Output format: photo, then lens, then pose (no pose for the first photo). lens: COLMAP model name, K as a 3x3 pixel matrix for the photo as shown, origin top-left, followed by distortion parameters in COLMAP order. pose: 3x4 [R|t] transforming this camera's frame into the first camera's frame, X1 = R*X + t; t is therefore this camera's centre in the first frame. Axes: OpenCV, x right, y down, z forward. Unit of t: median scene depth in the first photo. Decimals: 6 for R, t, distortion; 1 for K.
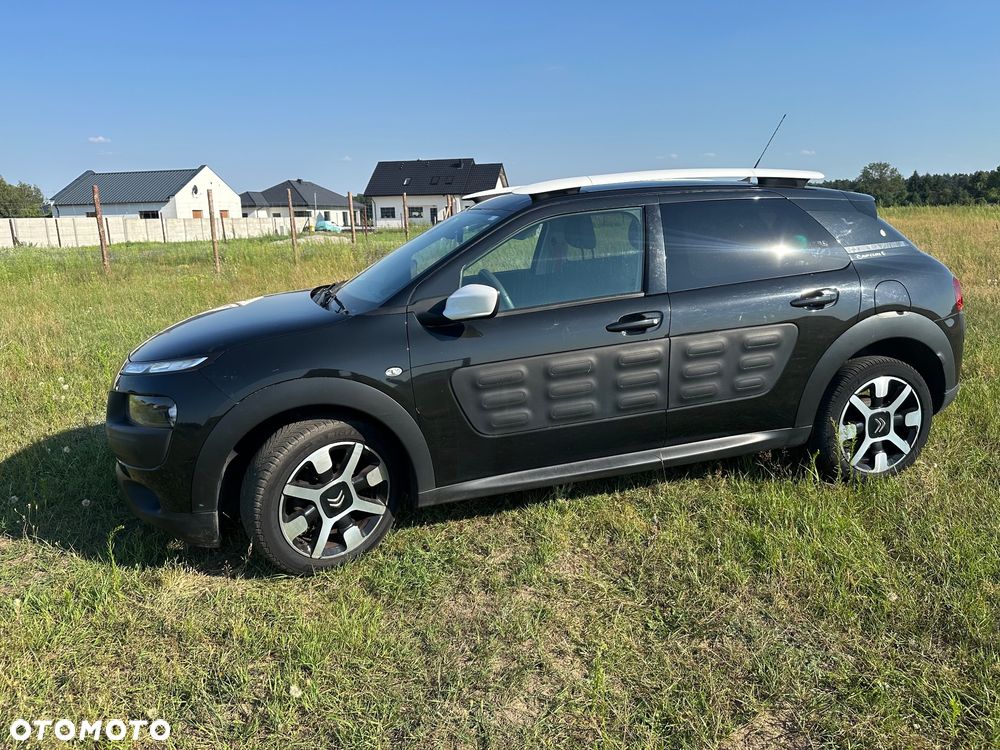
lens RADIAL K [[722.5, 0, 500.0], [0, 722.5, 375.0], [0, 0, 1]] dist [0.014780, -0.008753]
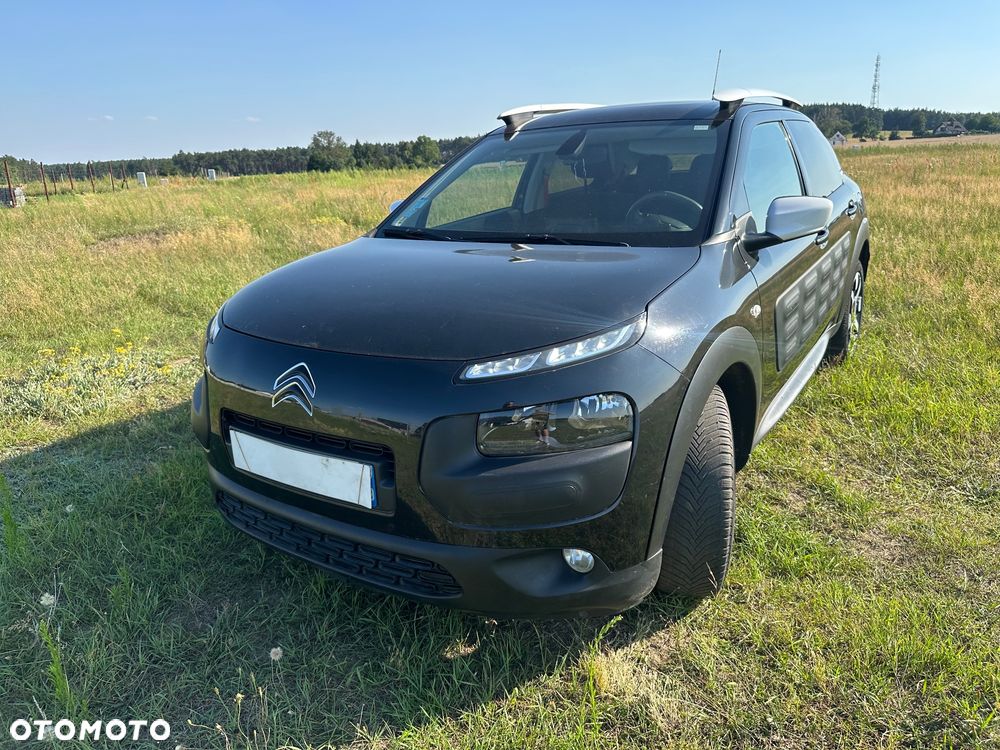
lens RADIAL K [[719.2, 0, 496.5], [0, 719.2, 368.2], [0, 0, 1]] dist [0.015859, -0.019883]
pose [[0.750684, -0.180910, 0.635409, -0.714203], [0.159356, 0.982963, 0.091597, -0.048380], [-0.641154, 0.032496, 0.766724, 0.452651]]
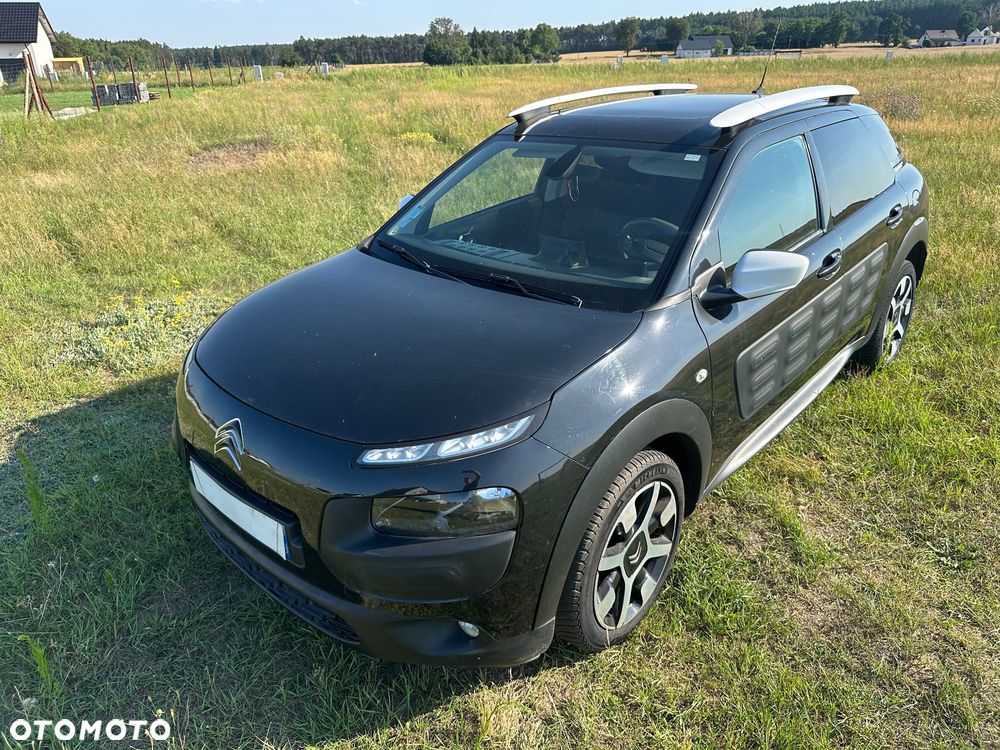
lens RADIAL K [[719.2, 0, 496.5], [0, 719.2, 368.2], [0, 0, 1]] dist [0.015859, -0.019883]
pose [[0.846665, -0.204217, 0.491379, -0.585579], [0.113730, 0.971535, 0.207808, -0.163697], [-0.519831, -0.120060, 0.845791, 0.352512]]
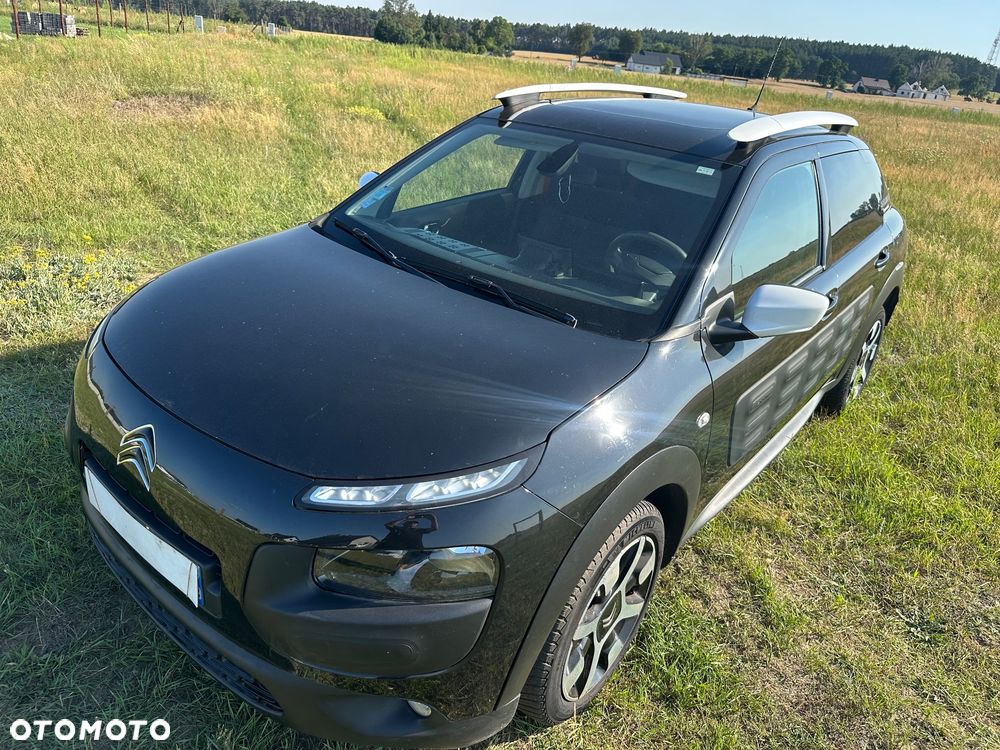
lens RADIAL K [[720.3, 0, 489.6], [0, 720.3, 374.4], [0, 0, 1]] dist [-0.002696, 0.001969]
pose [[0.809345, -0.133150, 0.572042, -0.569520], [-0.004056, 0.972674, 0.232141, -0.167574], [-0.587320, -0.190202, 0.786689, 0.460928]]
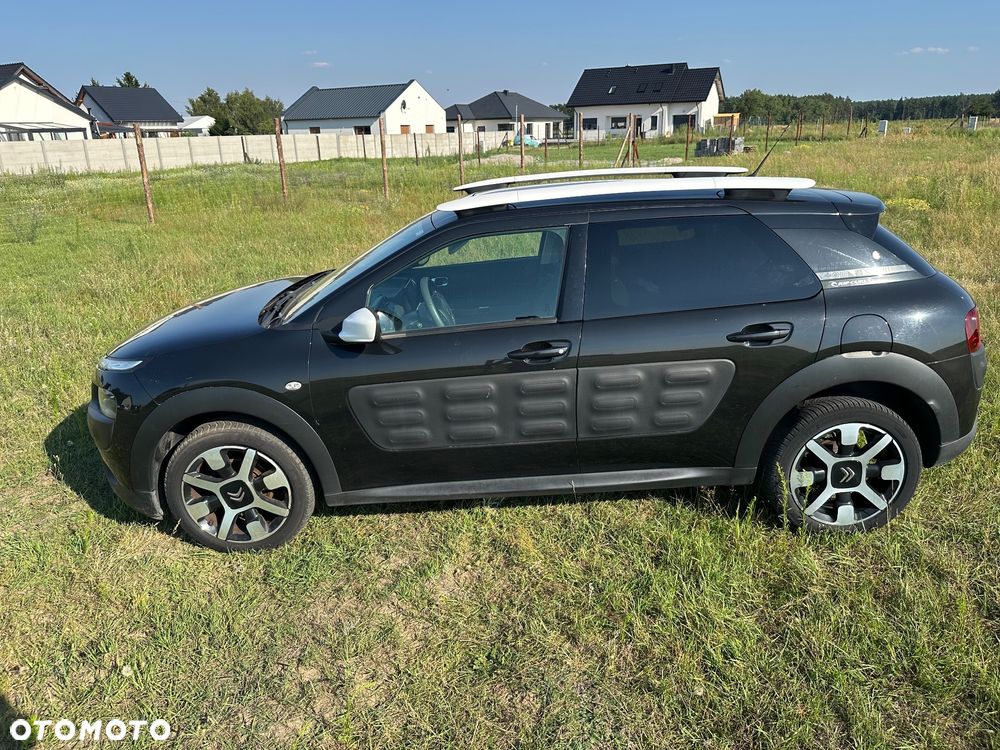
lens RADIAL K [[720.9, 0, 500.5], [0, 720.9, 360.2], [0, 0, 1]] dist [0.059177, -0.086553]
pose [[0.957726, 0.085910, -0.274554, 0.351612], [-0.057220, 0.992187, 0.110860, -0.143657], [0.281933, -0.090464, 0.955160, 0.047917]]
